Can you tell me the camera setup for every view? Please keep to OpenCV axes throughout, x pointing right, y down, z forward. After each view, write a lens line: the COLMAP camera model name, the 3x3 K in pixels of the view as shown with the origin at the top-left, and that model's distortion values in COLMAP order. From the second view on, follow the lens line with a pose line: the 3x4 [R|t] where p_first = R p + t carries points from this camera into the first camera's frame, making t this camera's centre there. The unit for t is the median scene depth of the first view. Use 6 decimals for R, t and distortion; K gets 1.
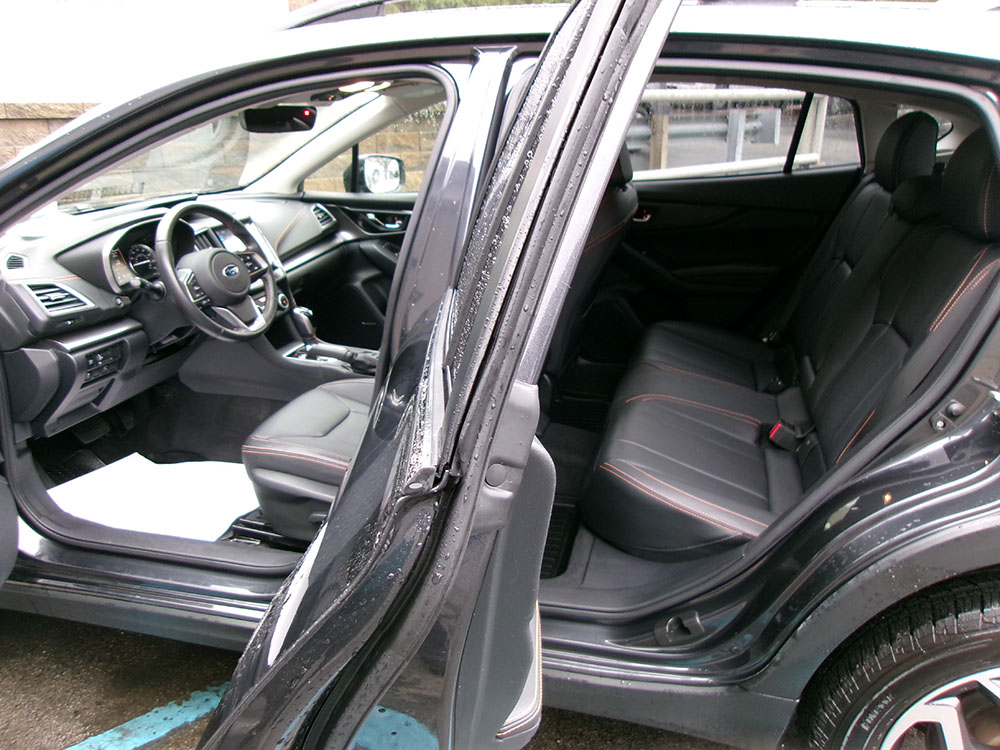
lens RADIAL K [[768.3, 0, 499.5], [0, 768.3, 376.5], [0, 0, 1]] dist [-0.006837, 0.023683]
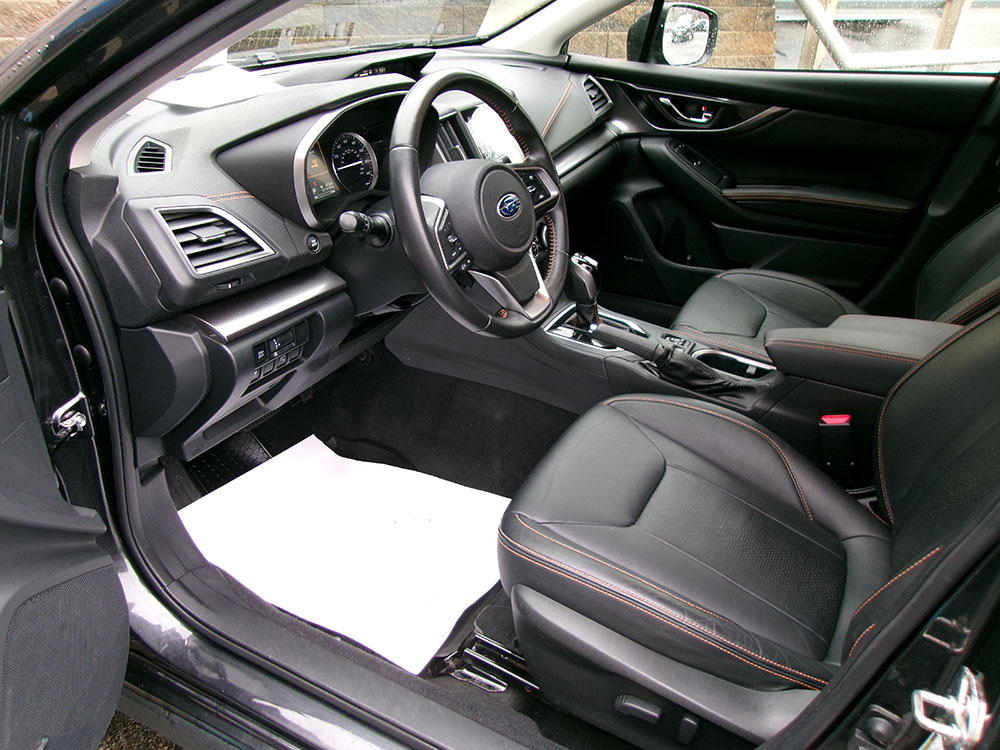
lens RADIAL K [[768.3, 0, 501.0], [0, 768.3, 370.0], [0, 0, 1]] dist [-0.006837, 0.023683]
pose [[0.975031, 0.146195, -0.167157, -0.243155], [-0.118419, 0.979067, 0.165546, -0.111371], [0.187860, -0.141618, 0.971933, 0.445079]]
